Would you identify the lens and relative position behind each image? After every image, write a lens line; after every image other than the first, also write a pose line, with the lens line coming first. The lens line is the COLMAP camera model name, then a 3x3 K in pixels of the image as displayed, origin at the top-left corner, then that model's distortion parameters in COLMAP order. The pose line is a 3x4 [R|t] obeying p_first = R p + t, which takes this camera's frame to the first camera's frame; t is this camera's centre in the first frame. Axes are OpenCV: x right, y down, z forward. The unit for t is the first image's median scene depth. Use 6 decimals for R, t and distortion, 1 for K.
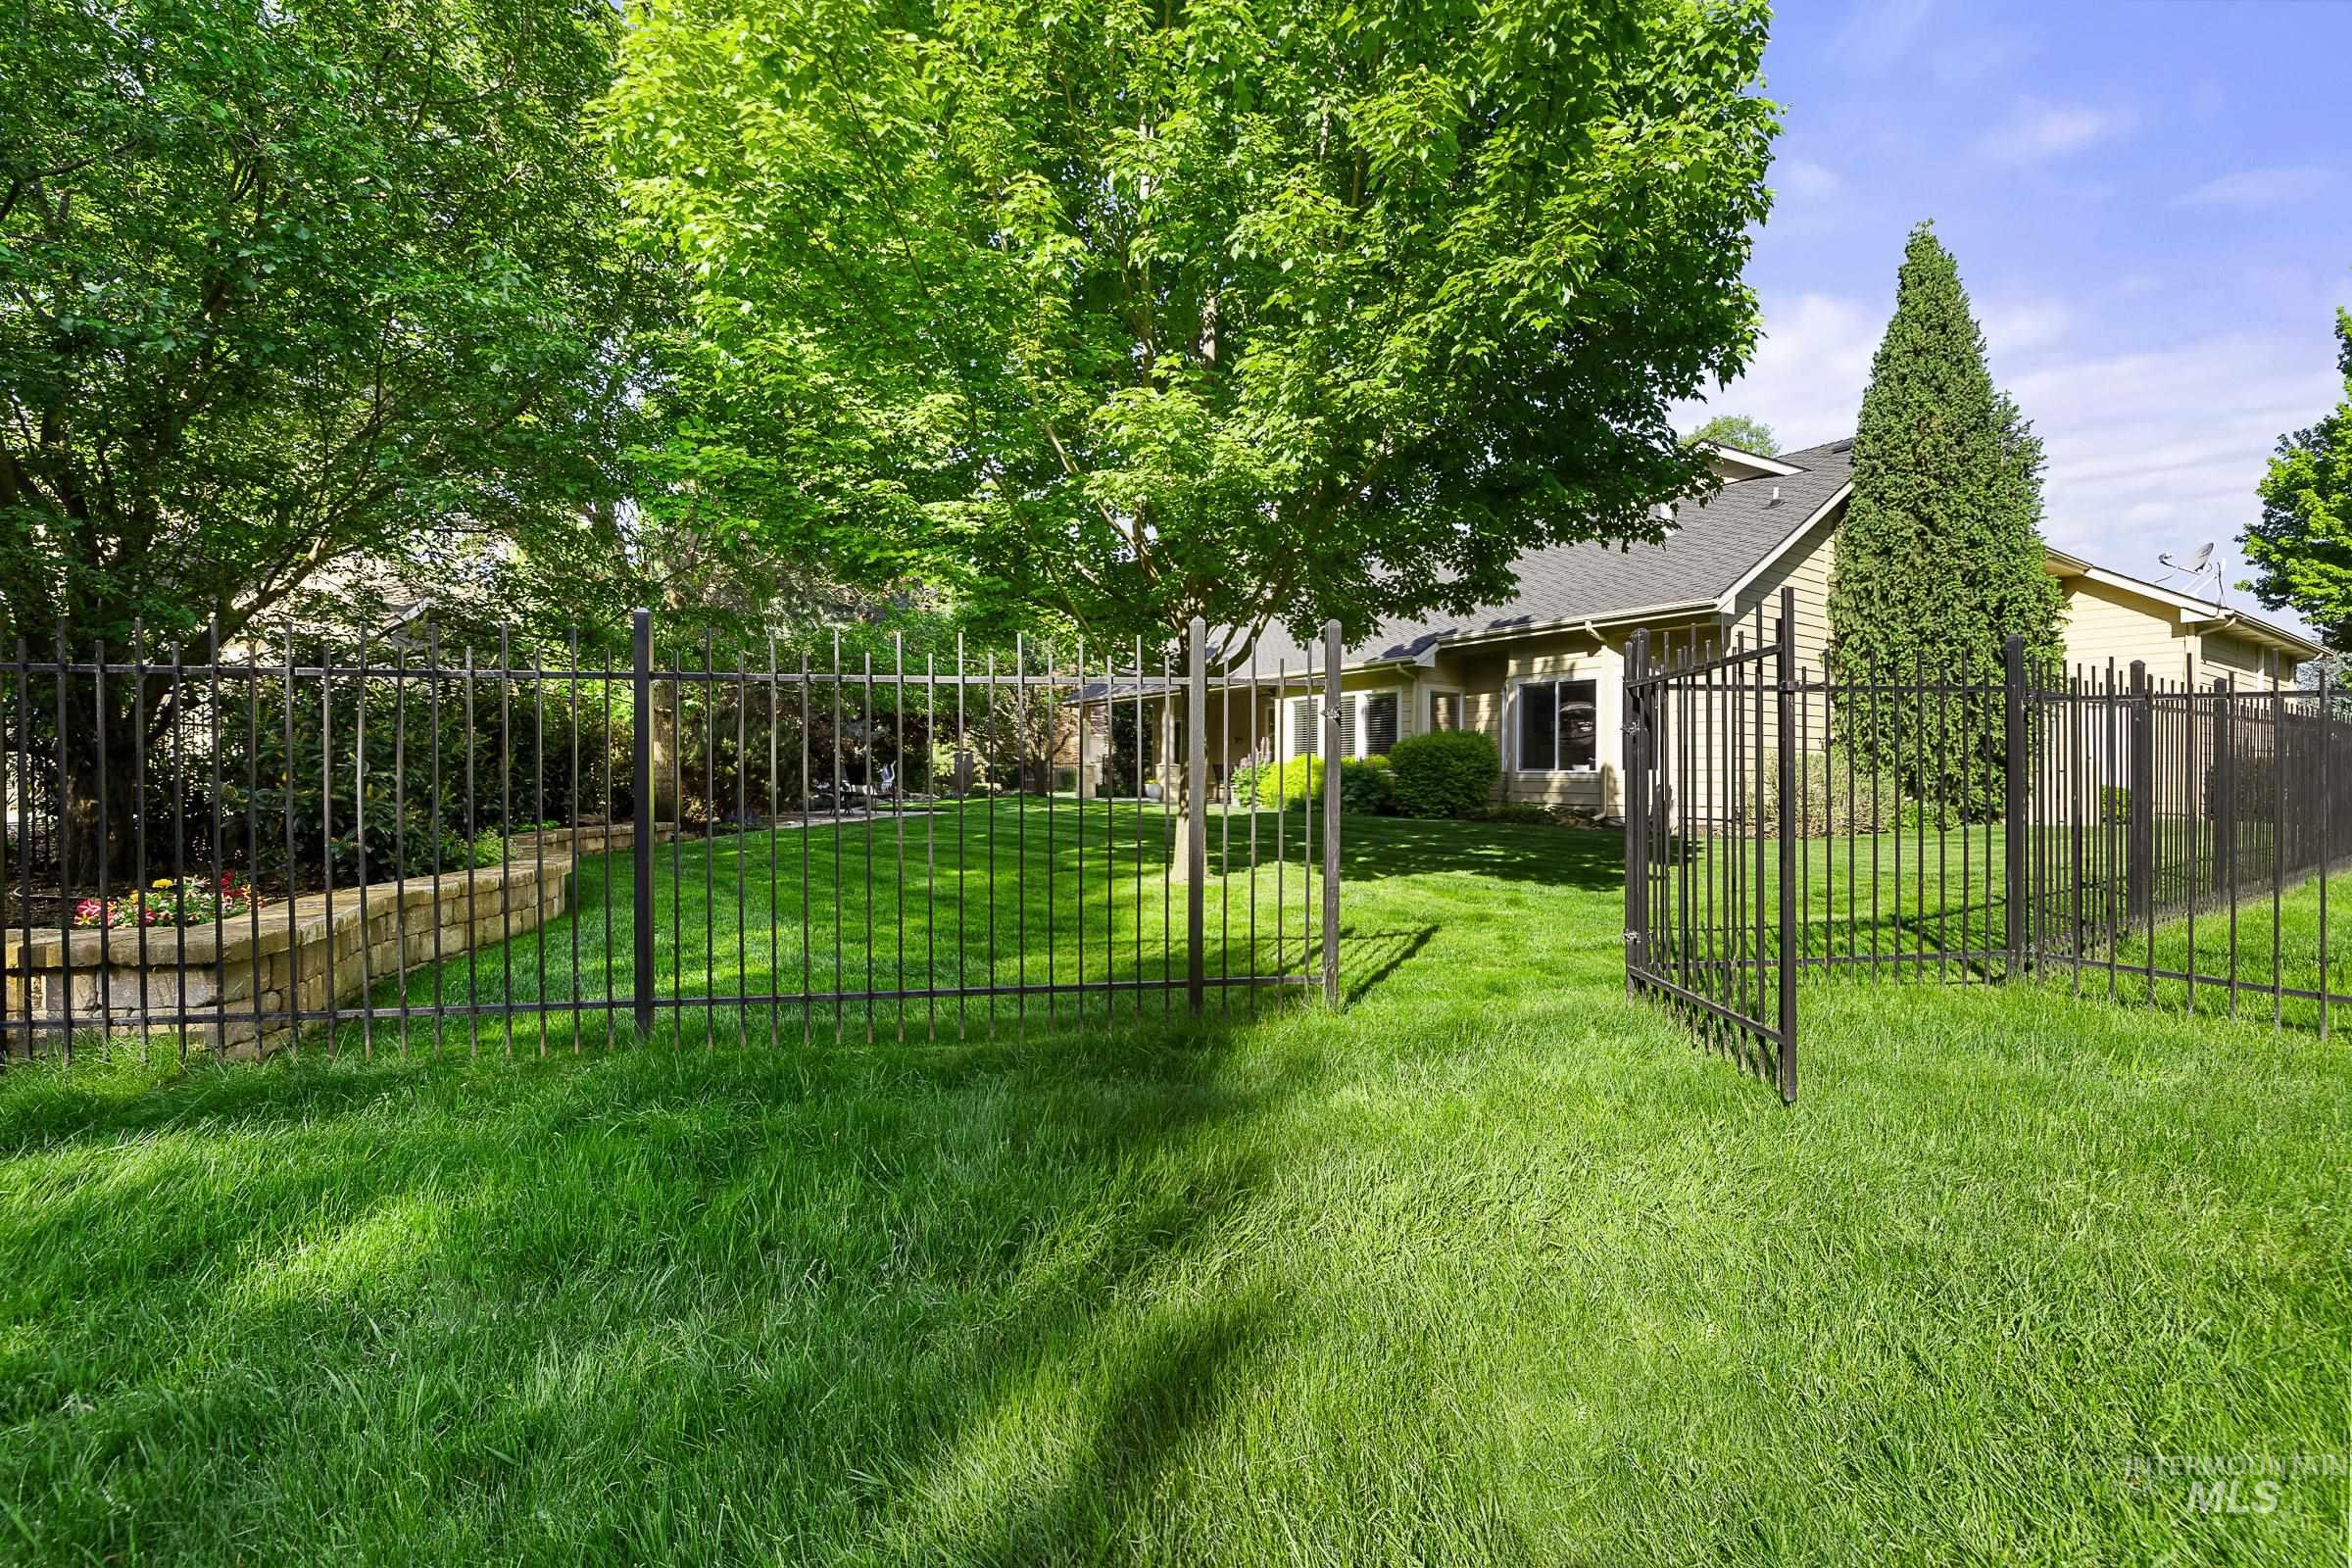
lens RADIAL K [[1016.2, 0, 1185.1], [0, 1016.2, 783.4], [0, 0, 1]] dist [0.003591, 0.000469]
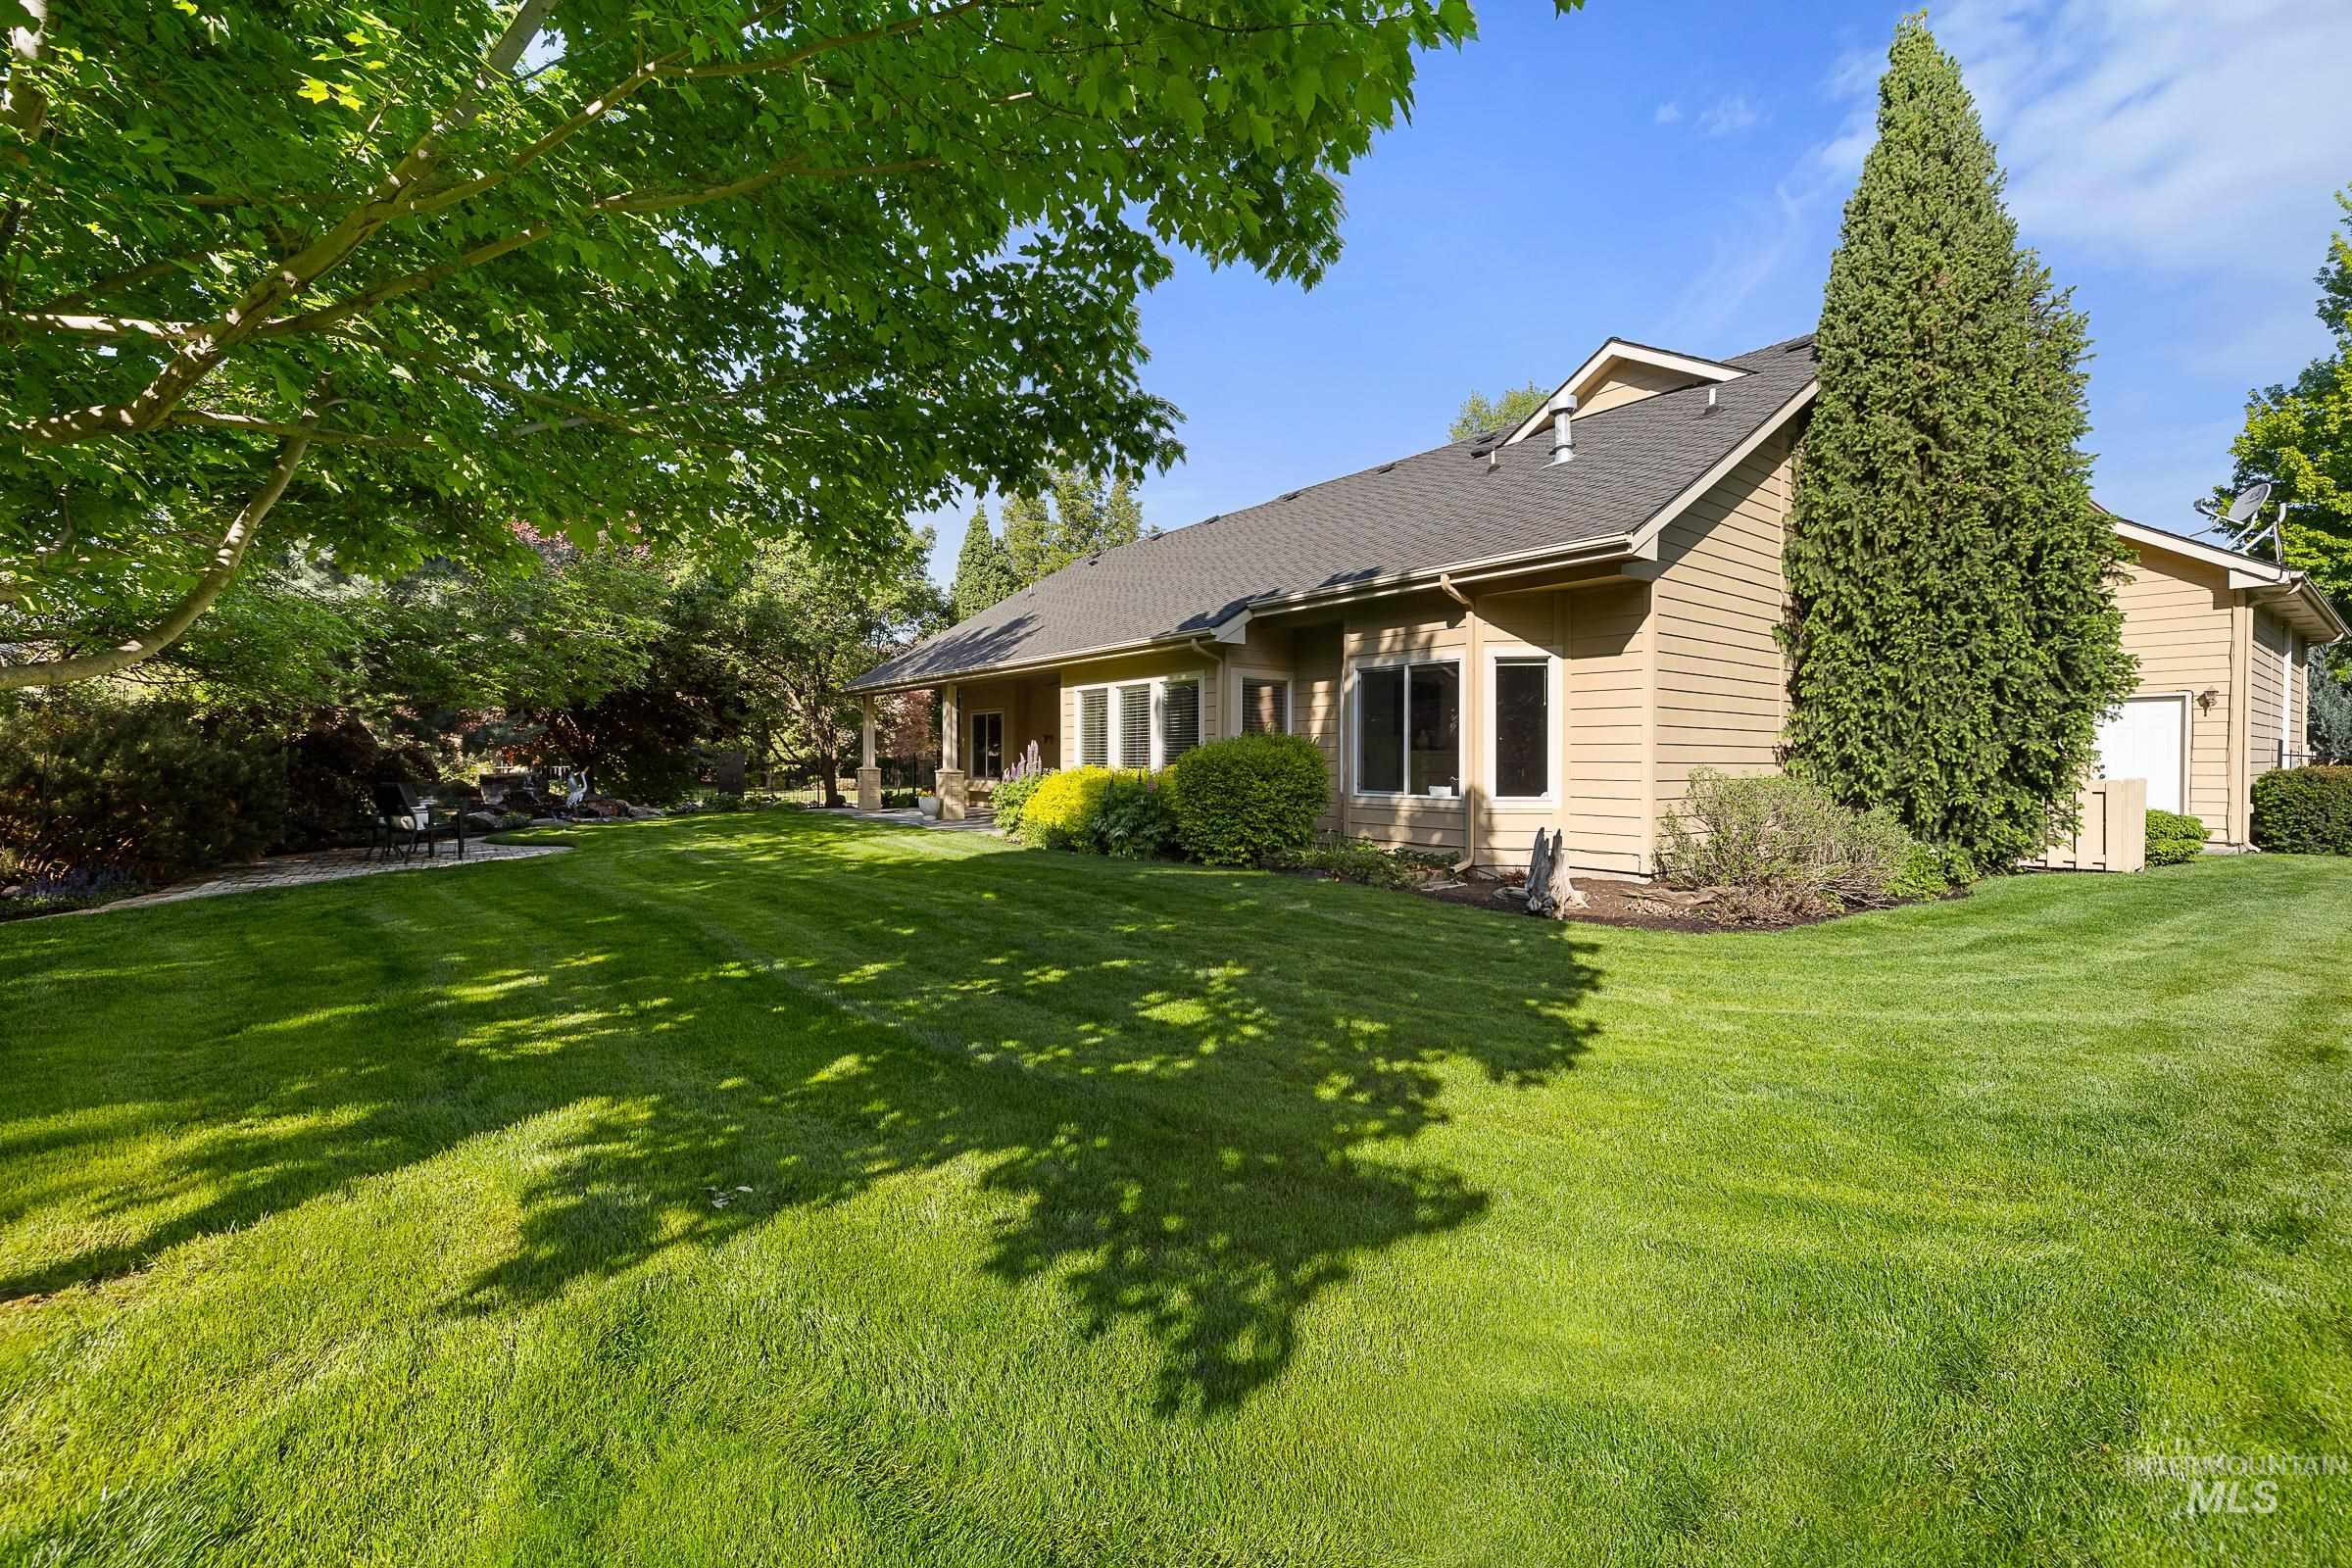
lens RADIAL K [[1016.2, 0, 1187.9], [0, 1016.2, 771.7], [0, 0, 1]] dist [0.003591, 0.000469]
pose [[0.997600, -0.003724, 0.069138, 0.173516], [0.003323, 0.999977, 0.005904, -0.032600], [-0.069158, -0.005660, 0.997590, 0.329727]]
